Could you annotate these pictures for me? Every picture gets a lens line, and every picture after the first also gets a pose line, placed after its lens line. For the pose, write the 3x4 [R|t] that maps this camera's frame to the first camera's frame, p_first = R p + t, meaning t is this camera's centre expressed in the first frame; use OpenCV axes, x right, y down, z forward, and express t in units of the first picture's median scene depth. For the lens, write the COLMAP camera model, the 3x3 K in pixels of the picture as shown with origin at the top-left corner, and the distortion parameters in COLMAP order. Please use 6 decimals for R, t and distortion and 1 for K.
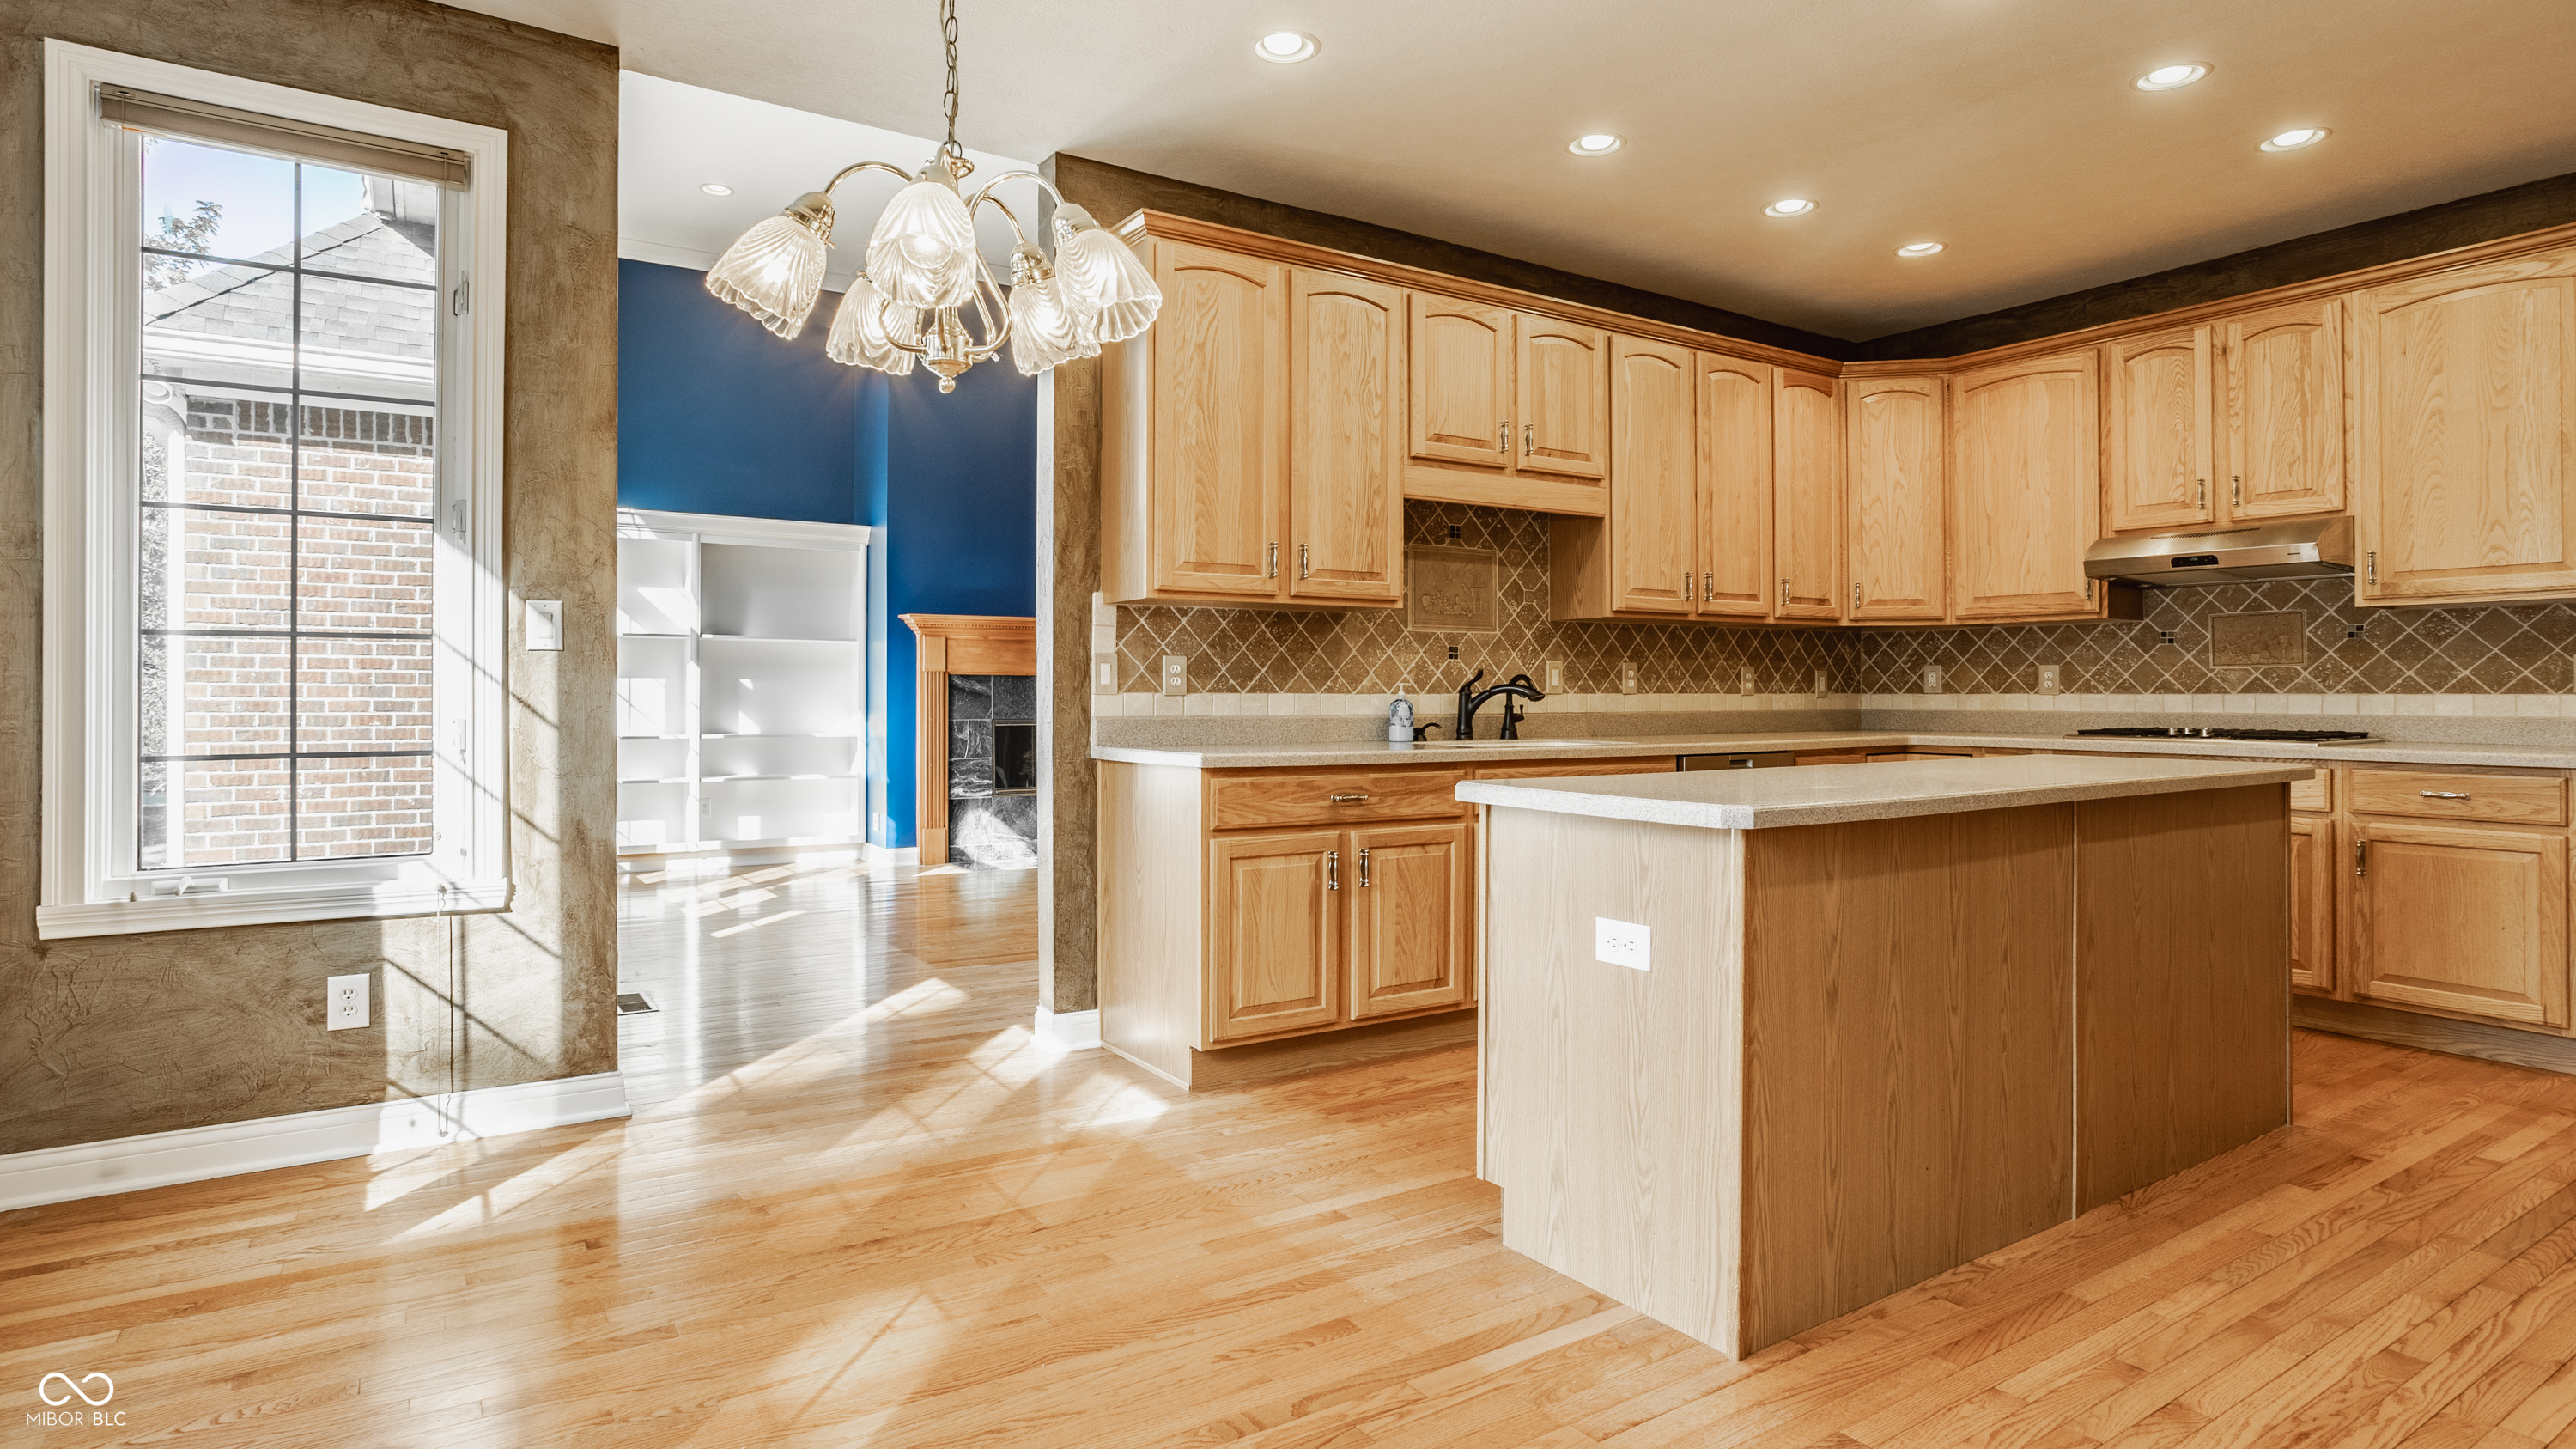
lens RADIAL K [[1282.2, 0, 1249.7], [0, 1282.2, 673.1], [0, 0, 1]] dist [-0.014493, 0.000445]
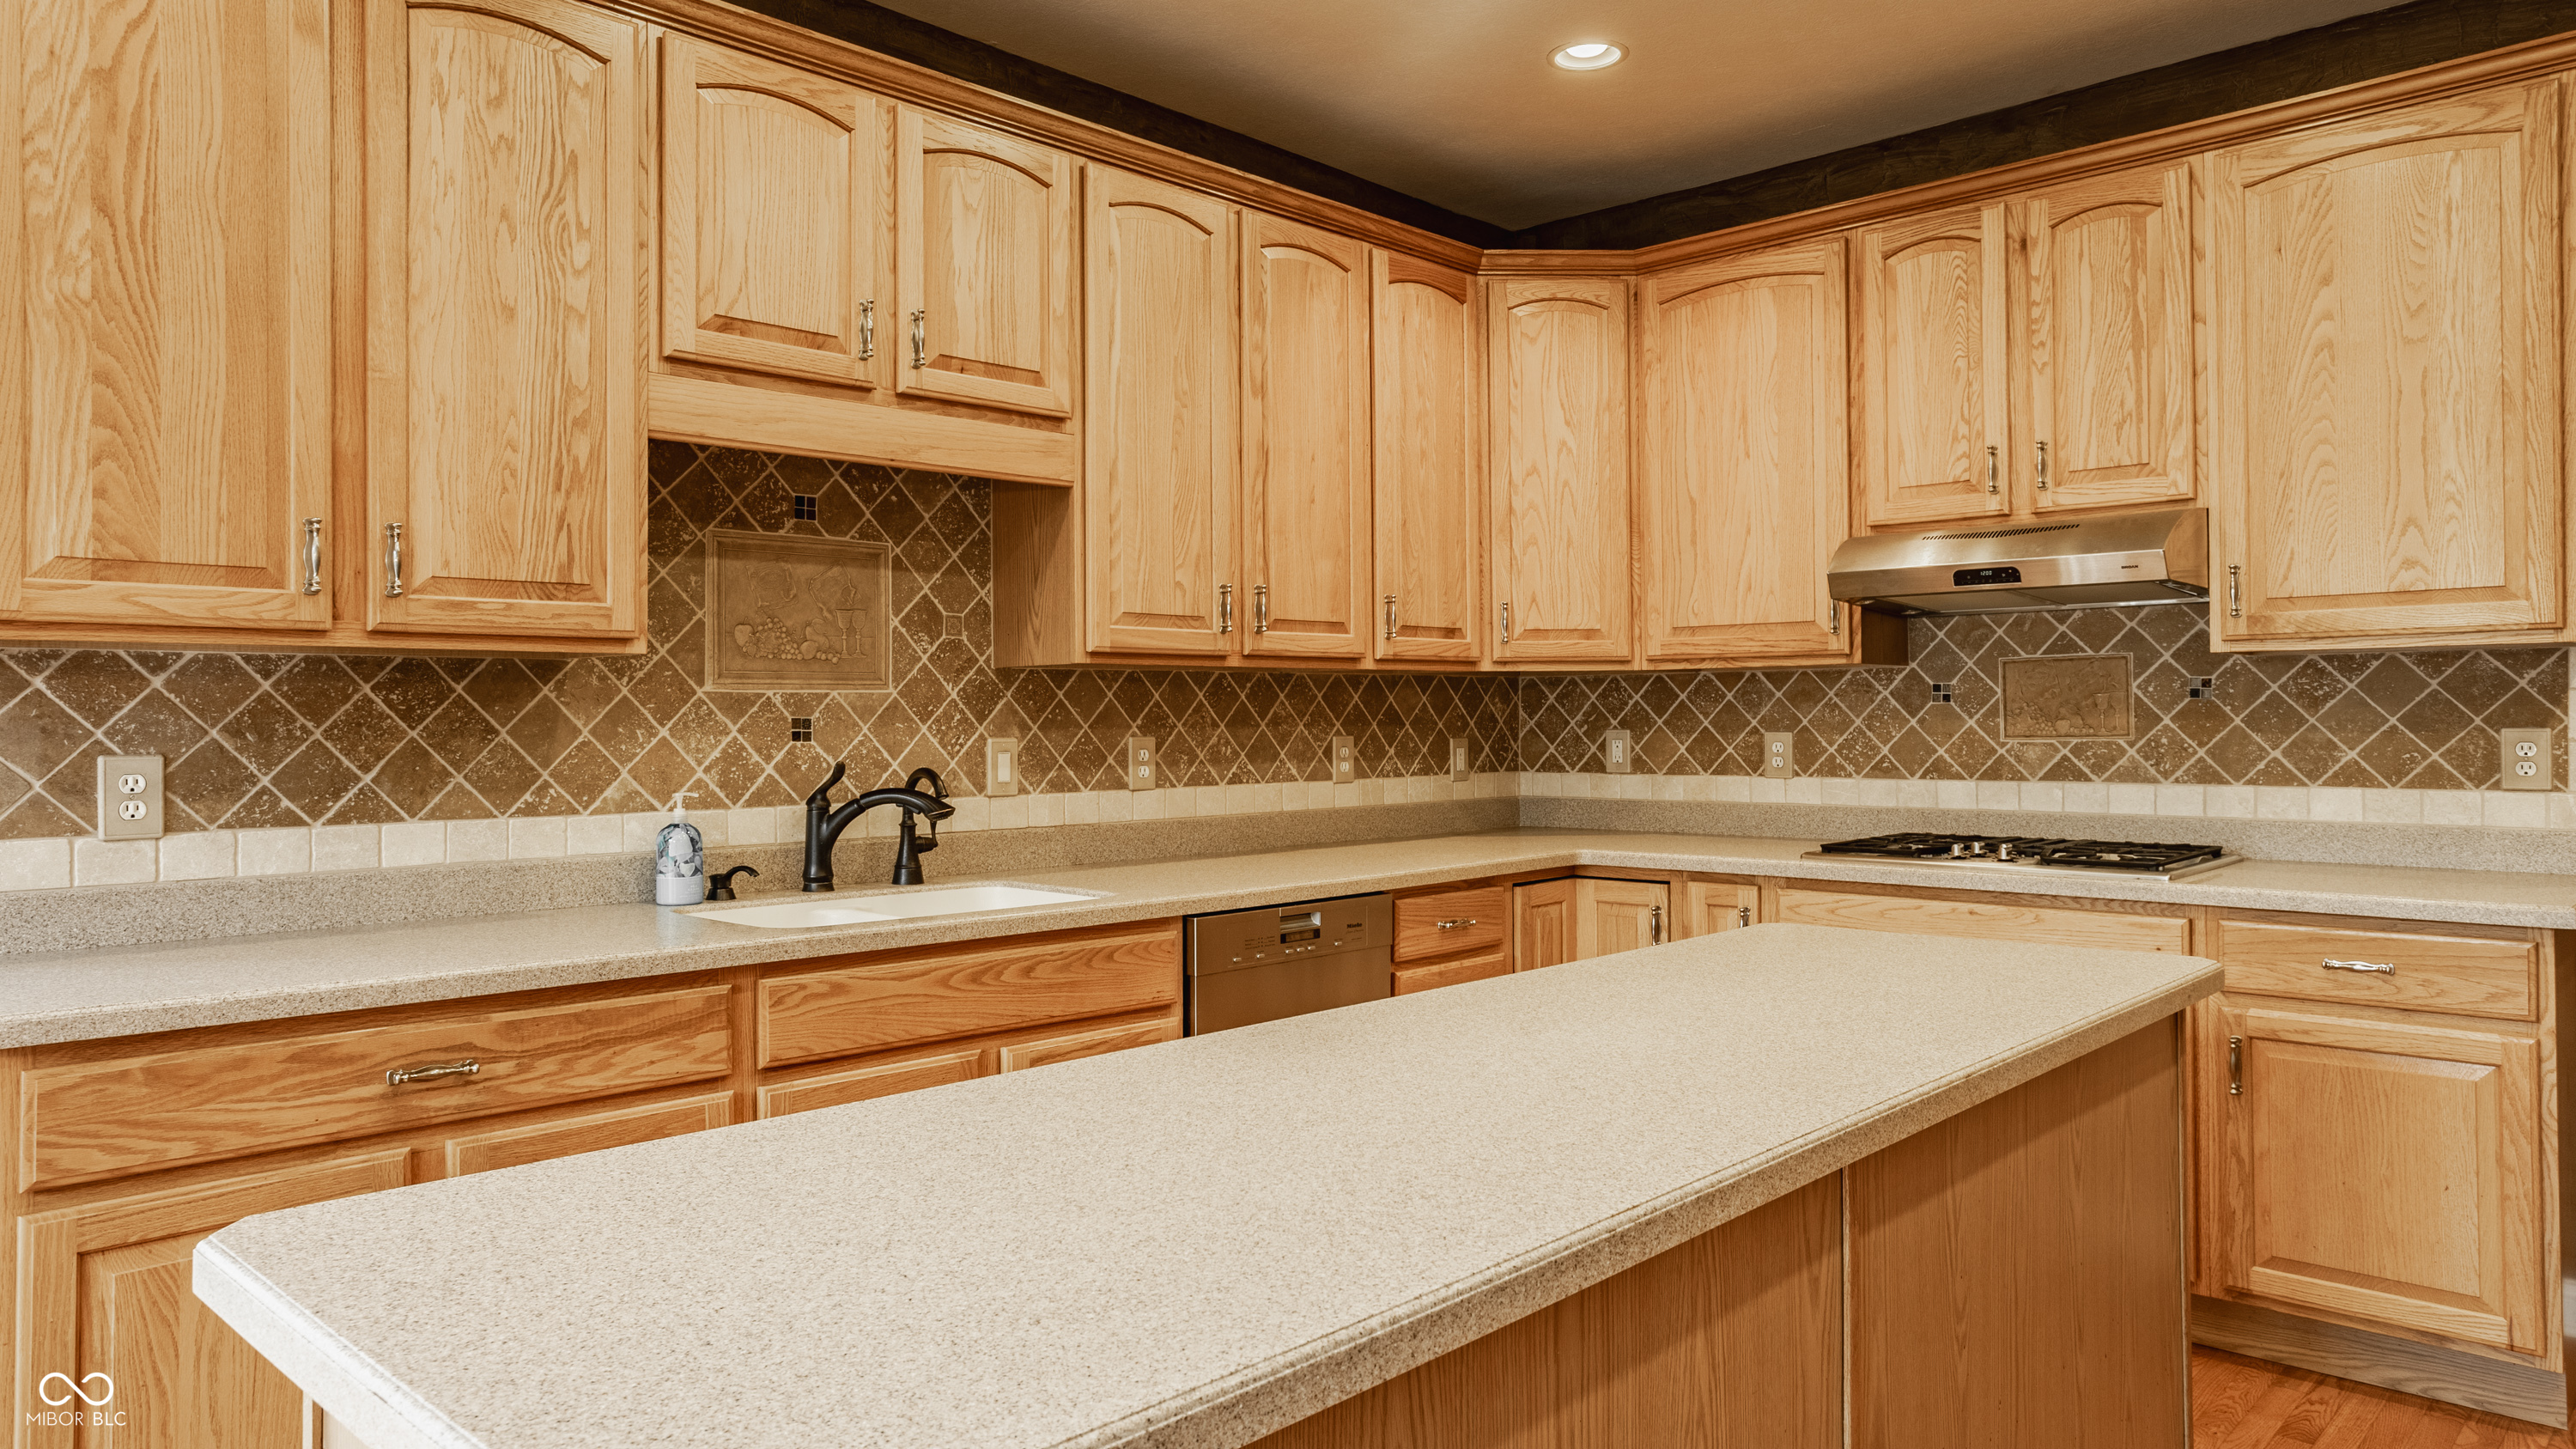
lens RADIAL K [[1653.5, 0, 1237.6], [0, 1653.5, 714.1], [0, 0, 1]] dist [-0.030789, 0.014464]
pose [[0.969750, -0.008659, 0.243945, 0.173114], [0.006014, 0.999915, 0.011587, -0.030129], [-0.244025, -0.009769, 0.969720, 0.282539]]
